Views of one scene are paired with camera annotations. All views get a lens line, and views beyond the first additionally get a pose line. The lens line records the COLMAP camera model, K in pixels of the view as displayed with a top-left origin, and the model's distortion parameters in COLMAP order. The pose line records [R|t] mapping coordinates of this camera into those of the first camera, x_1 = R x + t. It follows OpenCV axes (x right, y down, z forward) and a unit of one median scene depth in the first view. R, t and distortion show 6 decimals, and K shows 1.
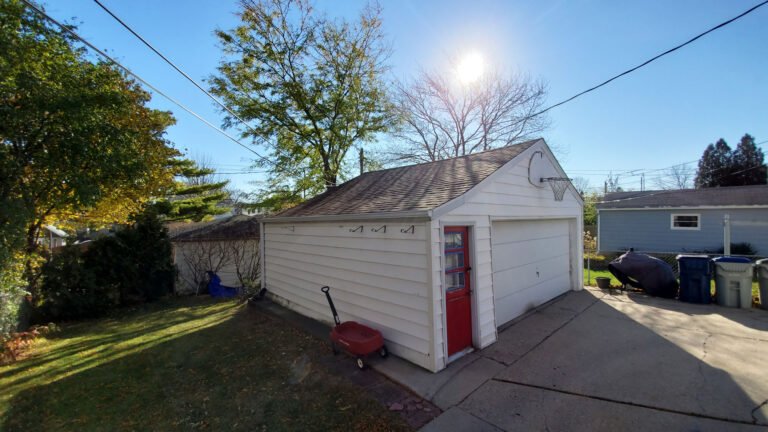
lens RADIAL K [[304.6, 0, 387.0], [0, 304.6, 213.4], [0, 0, 1]] dist [0.000199, -0.000321]
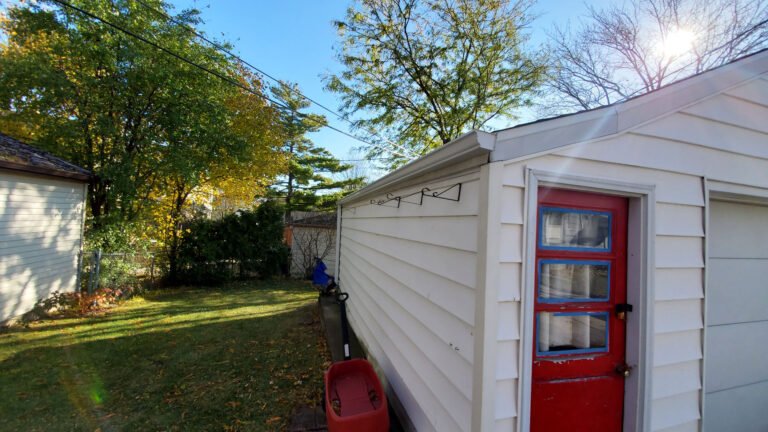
lens RADIAL K [[304.6, 0, 387.0], [0, 304.6, 213.4], [0, 0, 1]] dist [0.000199, -0.000321]
pose [[0.883885, 0.043578, -0.465670, 0.134511], [-0.048990, 0.998799, 0.000482, 0.057464], [0.465132, 0.022387, 0.884958, 0.387213]]
